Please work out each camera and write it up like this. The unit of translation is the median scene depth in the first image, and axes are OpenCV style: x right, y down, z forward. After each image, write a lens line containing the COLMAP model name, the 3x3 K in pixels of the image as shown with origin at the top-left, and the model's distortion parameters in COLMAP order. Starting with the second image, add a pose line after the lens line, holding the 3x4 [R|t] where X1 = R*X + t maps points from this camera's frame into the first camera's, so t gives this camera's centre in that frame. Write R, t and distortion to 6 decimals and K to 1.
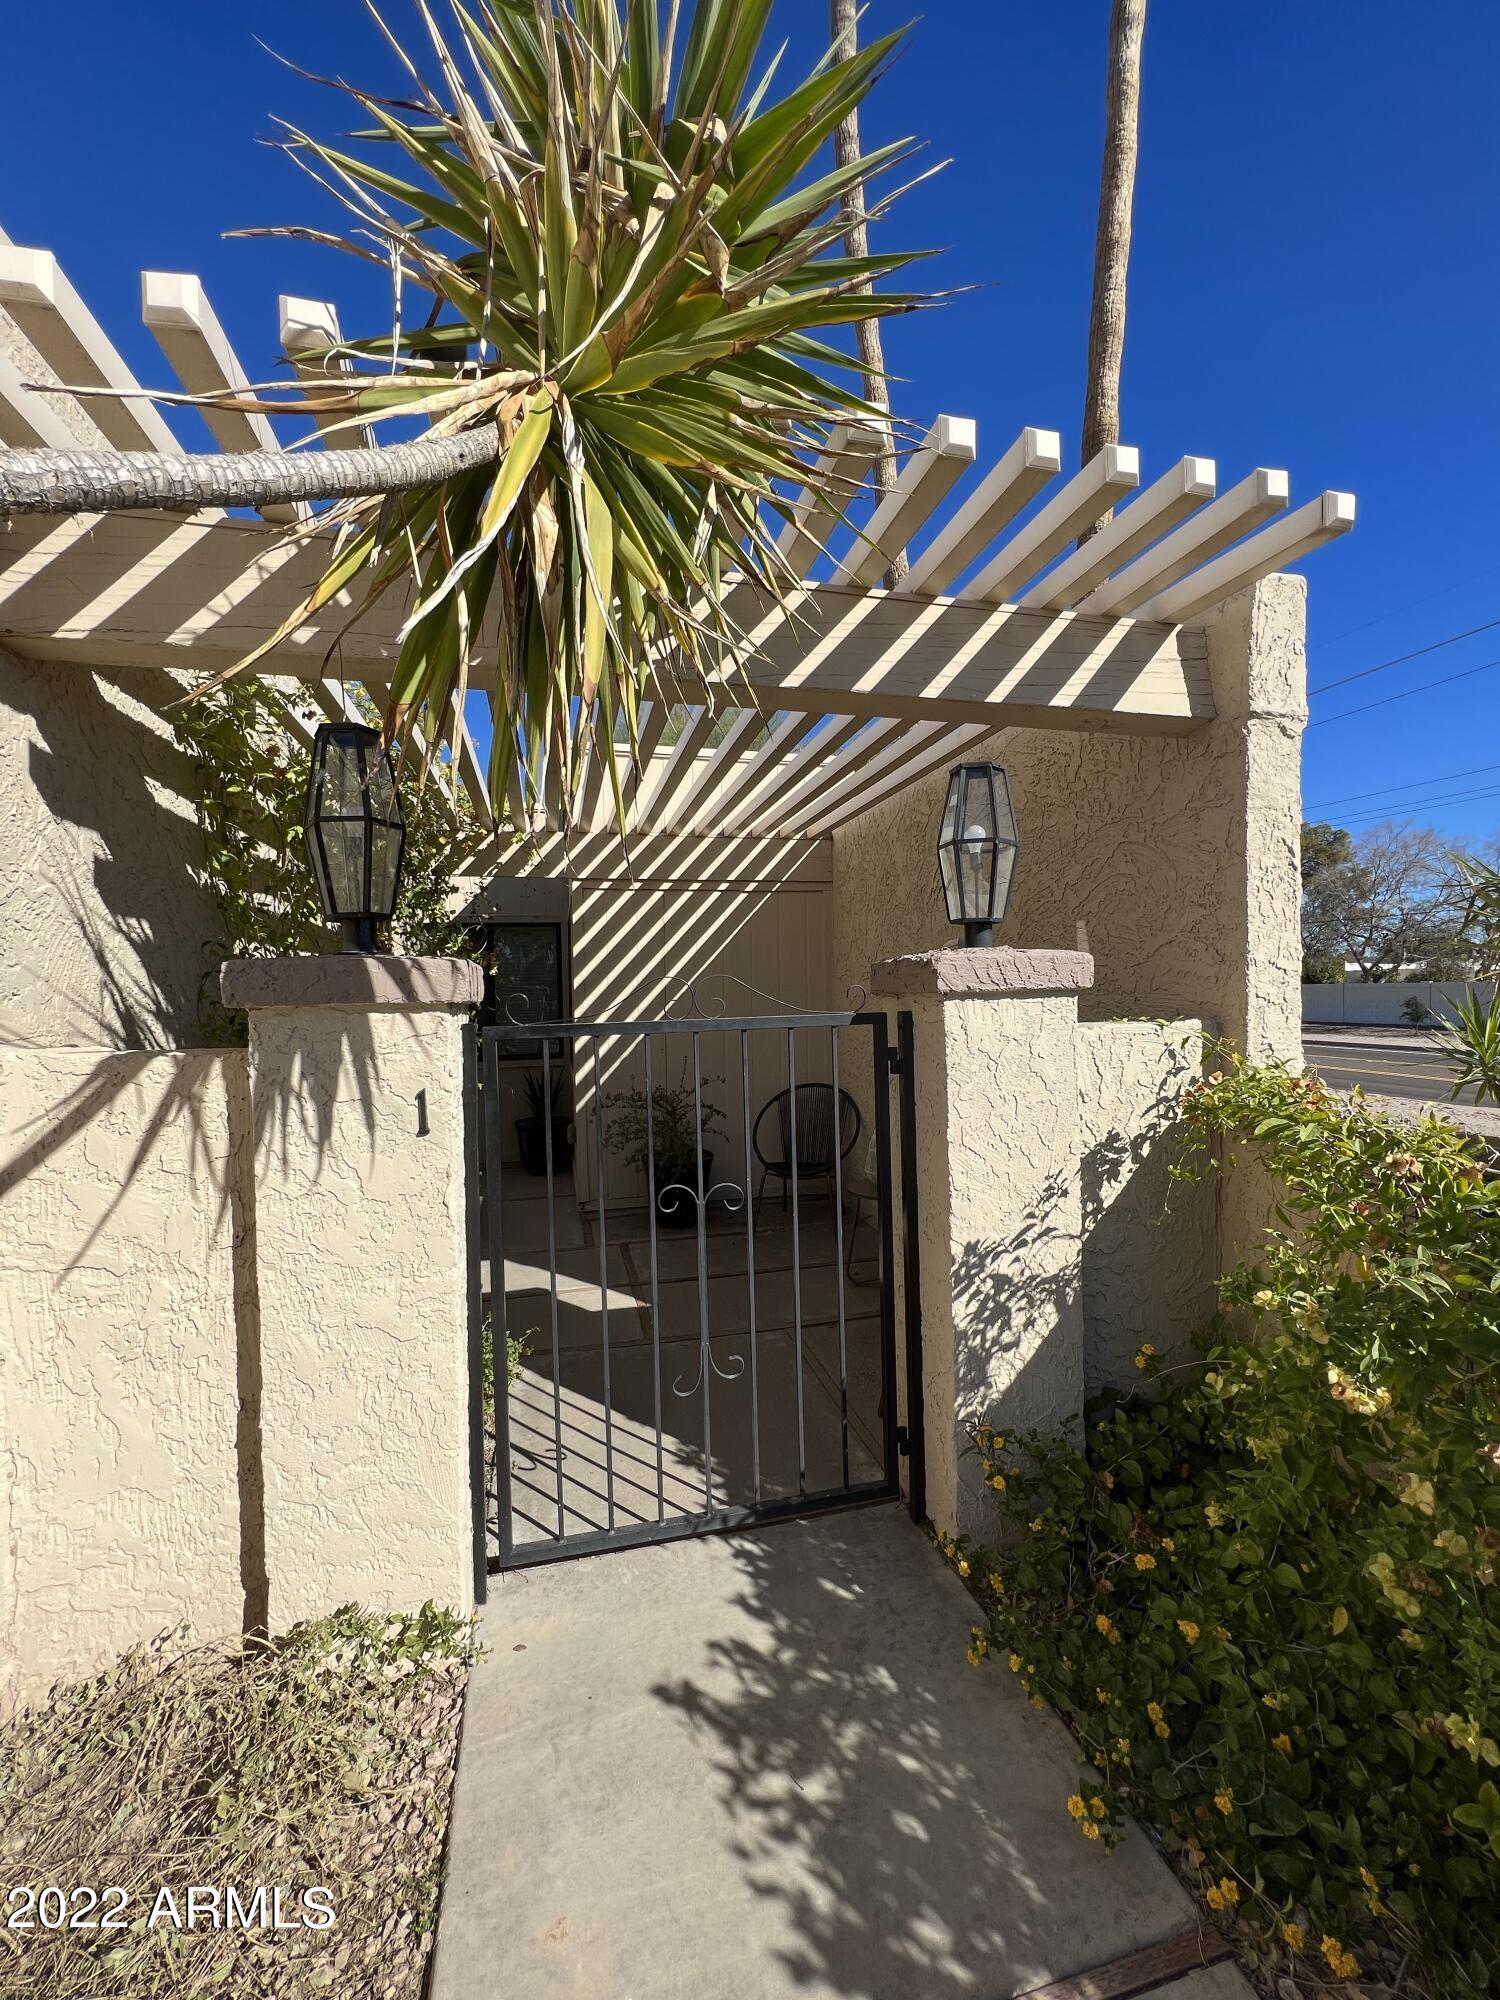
lens RADIAL K [[791.9, 0, 750.1], [0, 791.9, 1000.7], [0, 0, 1]] dist [-0.004181, -0.000192]
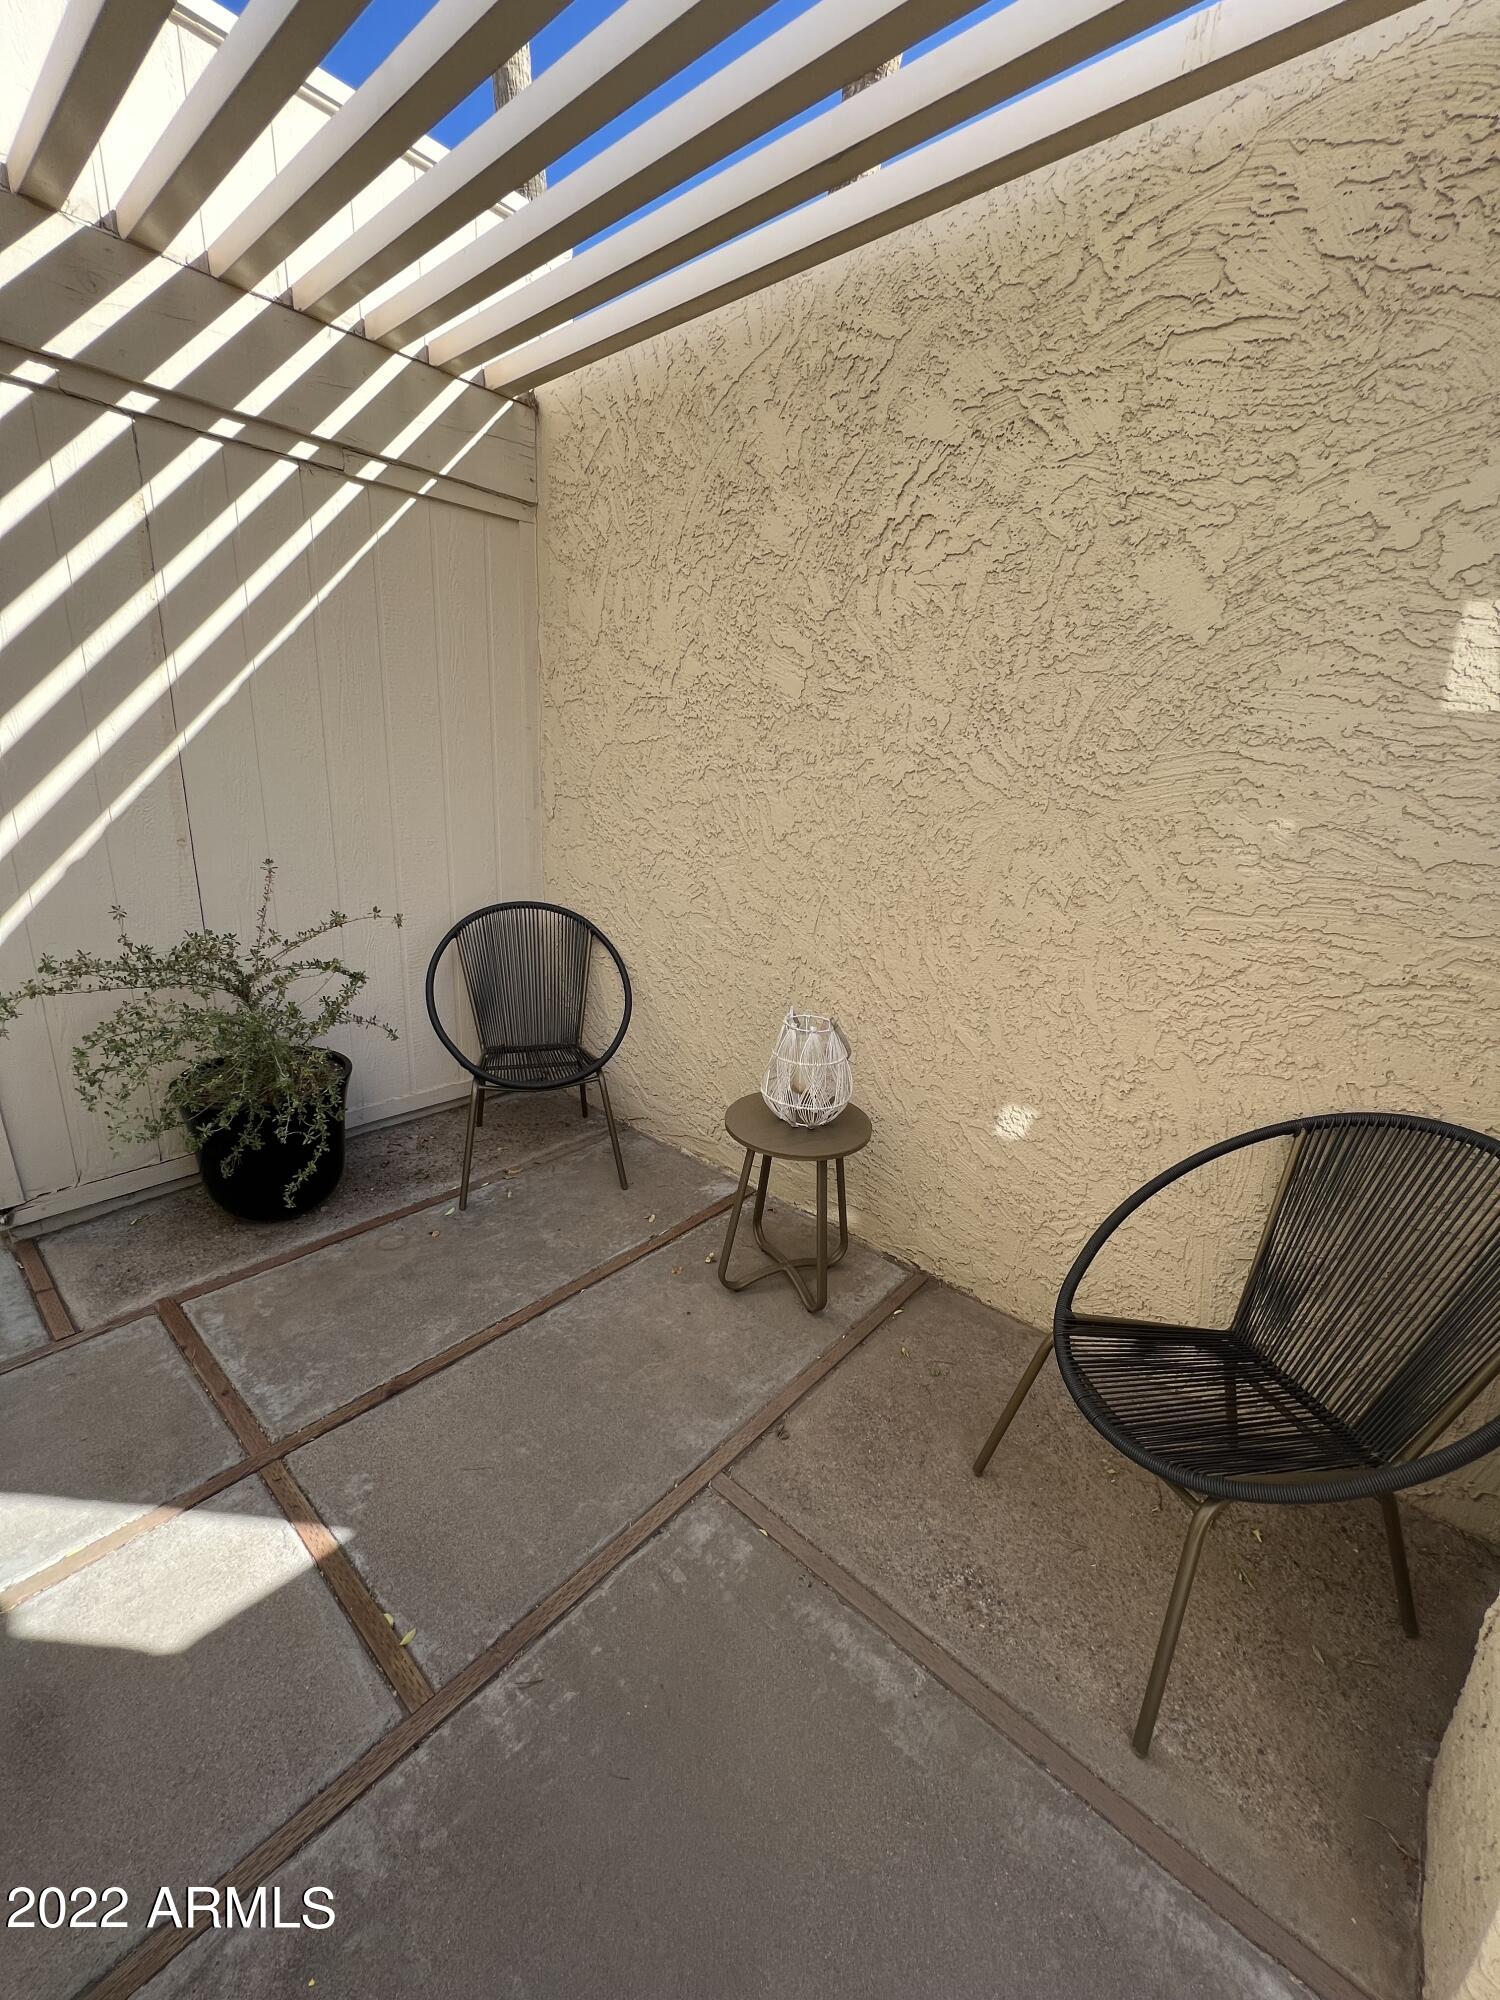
lens RADIAL K [[791.9, 0, 751.7], [0, 791.9, 1003.4], [0, 0, 1]] dist [-0.004181, -0.000192]
pose [[0.818577, -0.109347, 0.563893, -0.112984], [-0.058851, 0.960581, 0.271701, 0.012093], [-0.571374, -0.255593, 0.779874, 0.477246]]
